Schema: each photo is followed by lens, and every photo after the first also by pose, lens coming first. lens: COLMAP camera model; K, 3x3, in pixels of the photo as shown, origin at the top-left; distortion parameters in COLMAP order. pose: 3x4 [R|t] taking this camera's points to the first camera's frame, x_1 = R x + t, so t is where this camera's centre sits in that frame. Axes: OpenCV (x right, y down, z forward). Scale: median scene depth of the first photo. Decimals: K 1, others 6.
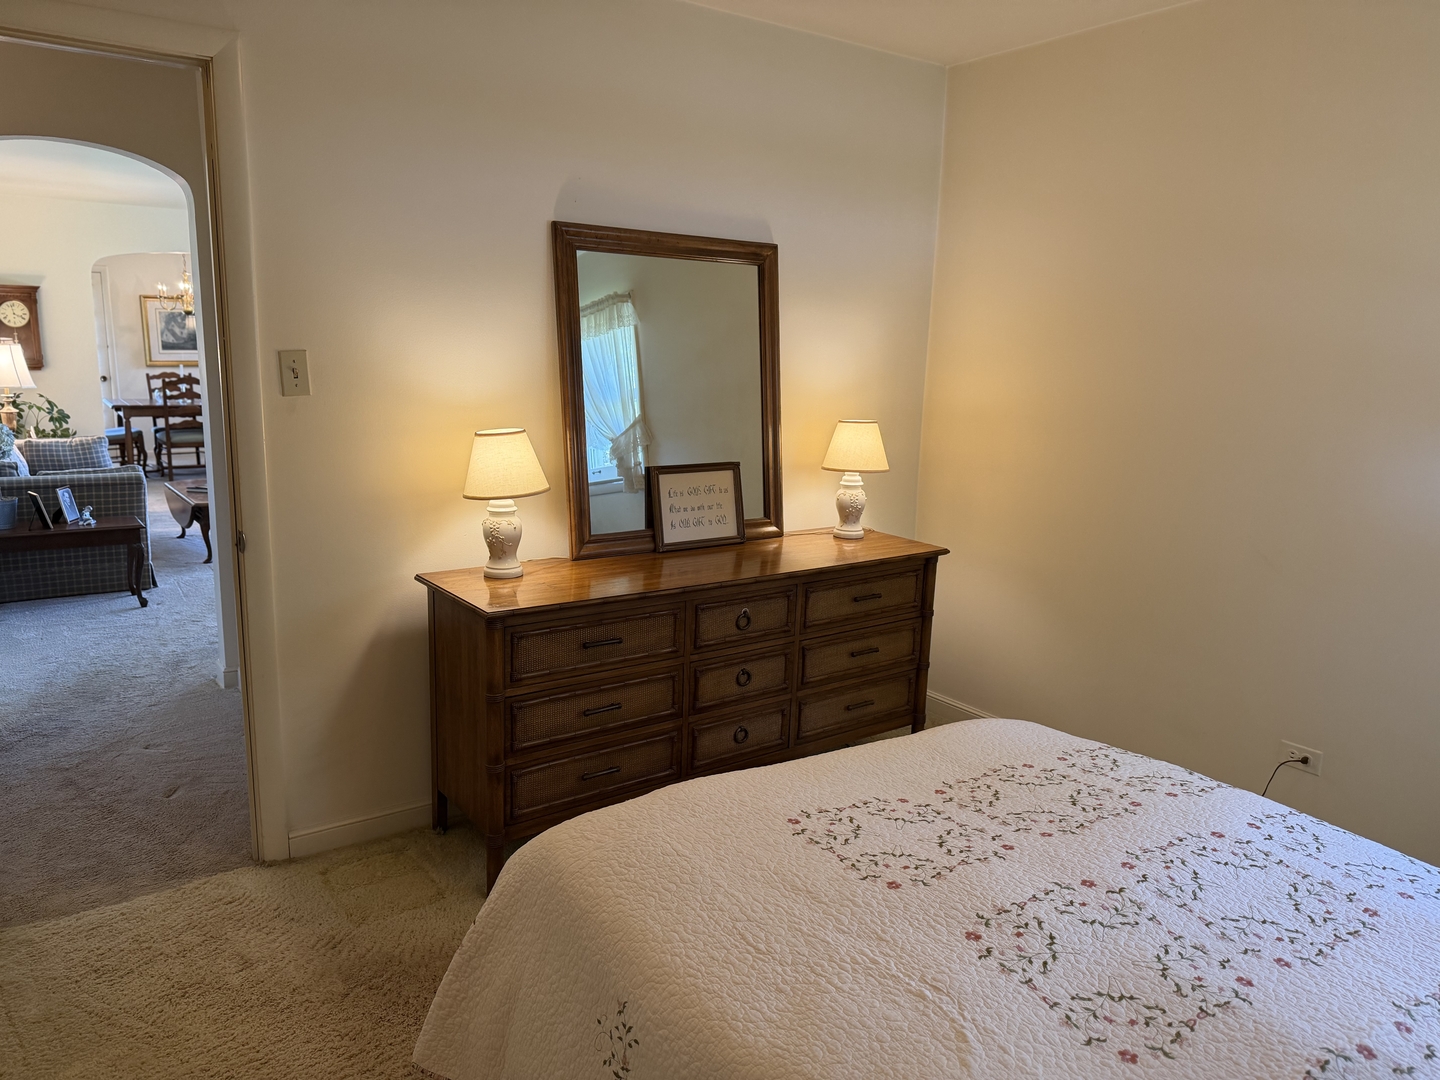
lens RADIAL K [[1030.1, 0, 765.2], [0, 1030.1, 560.9], [0, 0, 1]] dist [-0.021046, -0.002970]
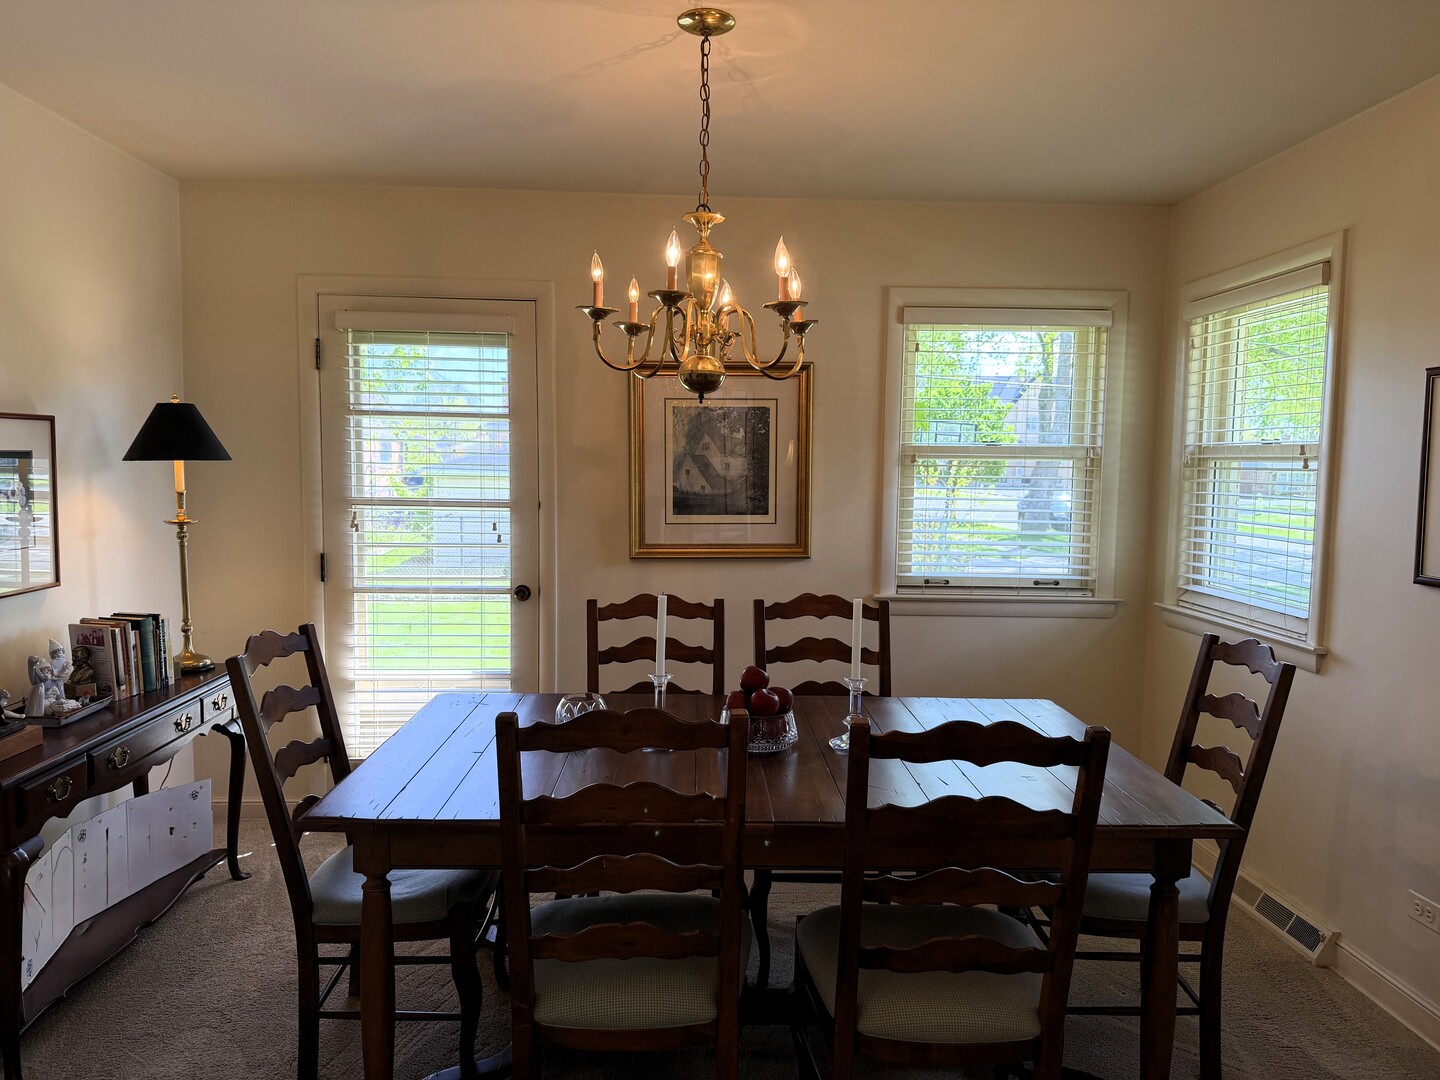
lens RADIAL K [[1010.4, 0, 721.9], [0, 1010.4, 555.8], [0, 0, 1]] dist [0.179638, -0.275279]
pose [[0.824431, 0.030597, -0.565135, -0.550781], [-0.099509, 0.990819, -0.091521, -0.236076], [0.557146, 0.131689, 0.819906, 1.055027]]
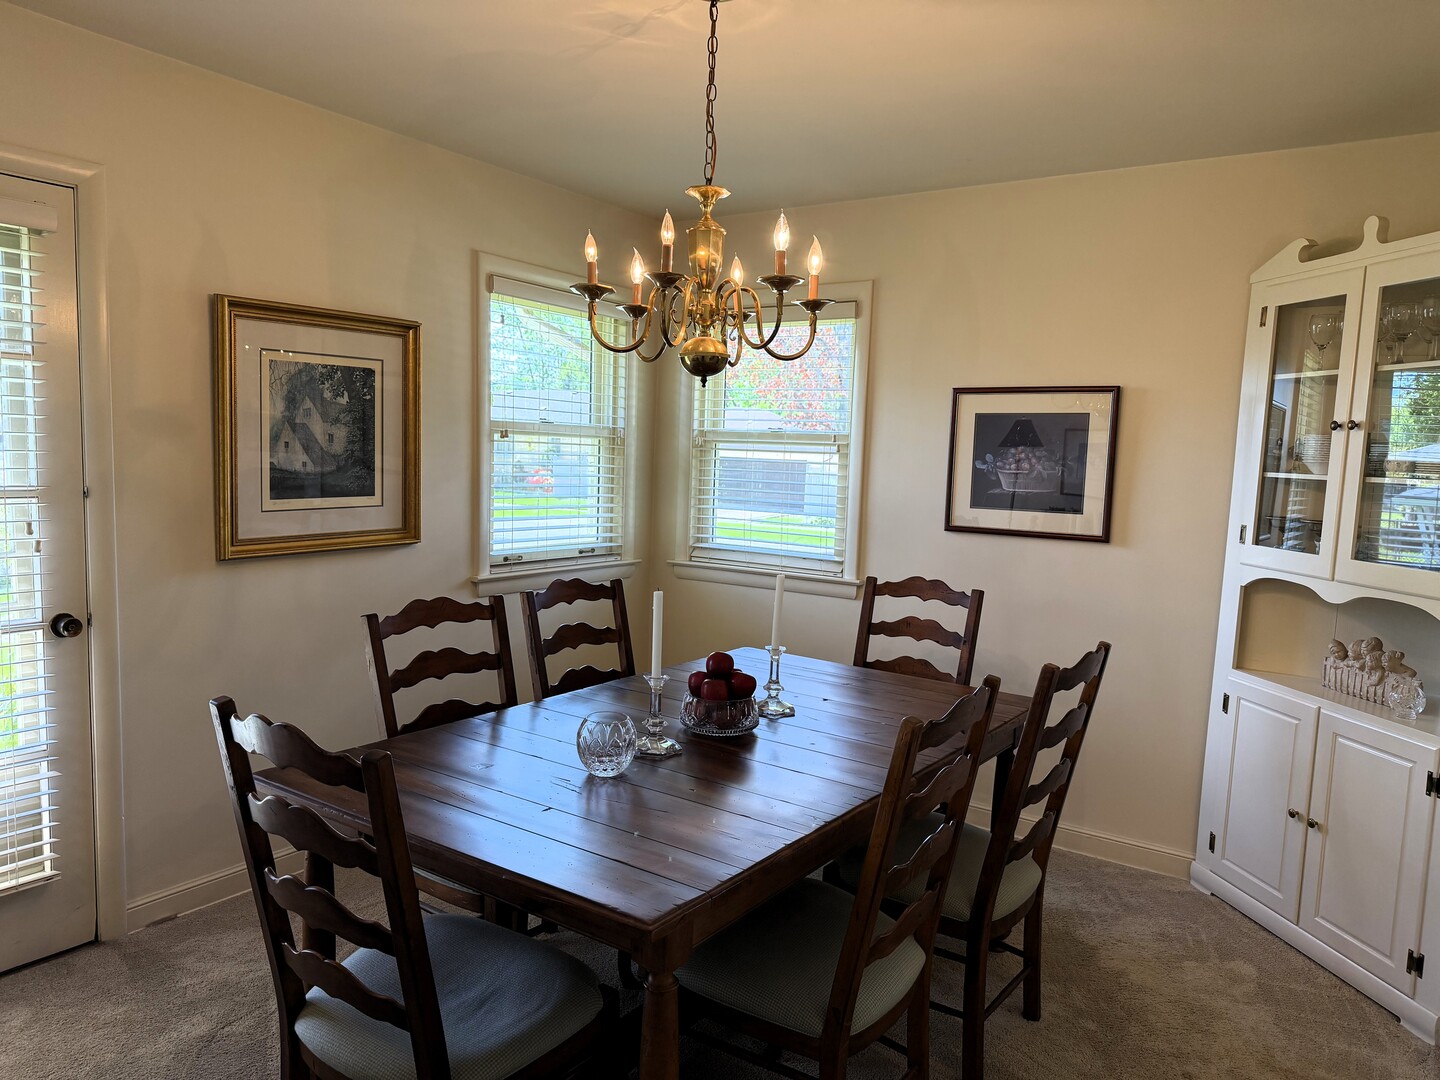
lens RADIAL K [[1010.4, 0, 721.9], [0, 1010.4, 555.8], [0, 0, 1]] dist [0.179638, -0.275279]
pose [[0.945750, -0.035982, 0.322898, -0.828254], [0.062341, 0.995479, -0.071664, -0.239046], [-0.318859, 0.087906, 0.943717, 1.020497]]
